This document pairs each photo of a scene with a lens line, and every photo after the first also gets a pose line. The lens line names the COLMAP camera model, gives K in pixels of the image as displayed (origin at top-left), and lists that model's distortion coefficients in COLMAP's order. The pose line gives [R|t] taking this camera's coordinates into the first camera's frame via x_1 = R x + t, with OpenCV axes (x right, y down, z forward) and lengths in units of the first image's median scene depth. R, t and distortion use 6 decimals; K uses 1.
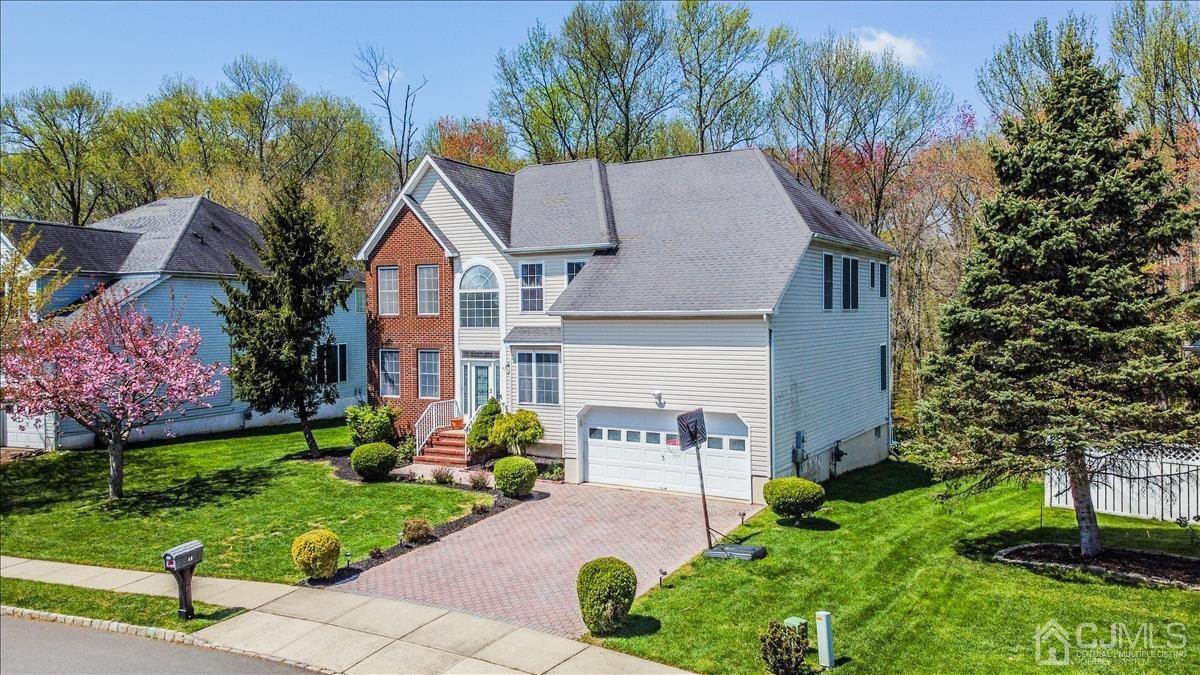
lens RADIAL K [[907.3, 0, 601.4], [0, 907.3, 332.4], [0, 0, 1]] dist [0.076638, -0.015578]
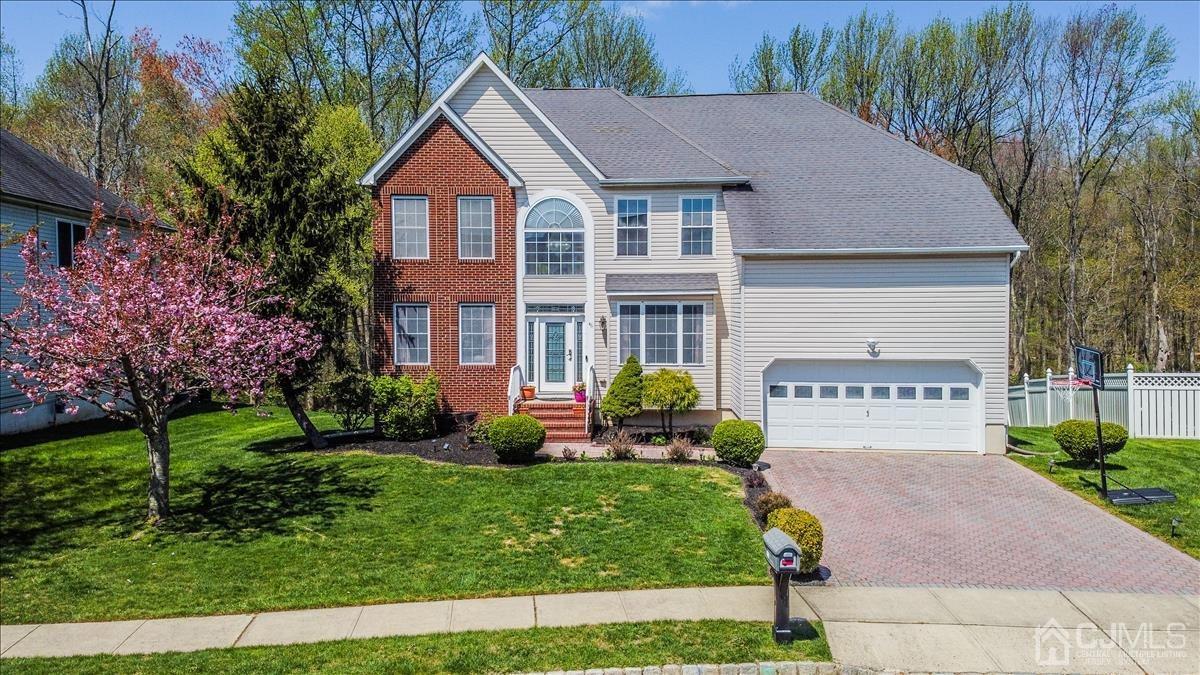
lens RADIAL K [[907.3, 0, 602.2], [0, 907.3, 344.1], [0, 0, 1]] dist [0.076638, -0.015578]
pose [[0.883568, -0.010601, 0.468183, -0.493847], [0.002387, 0.999833, 0.018133, 0.043151], [-0.468297, -0.014904, 0.883446, 0.265224]]
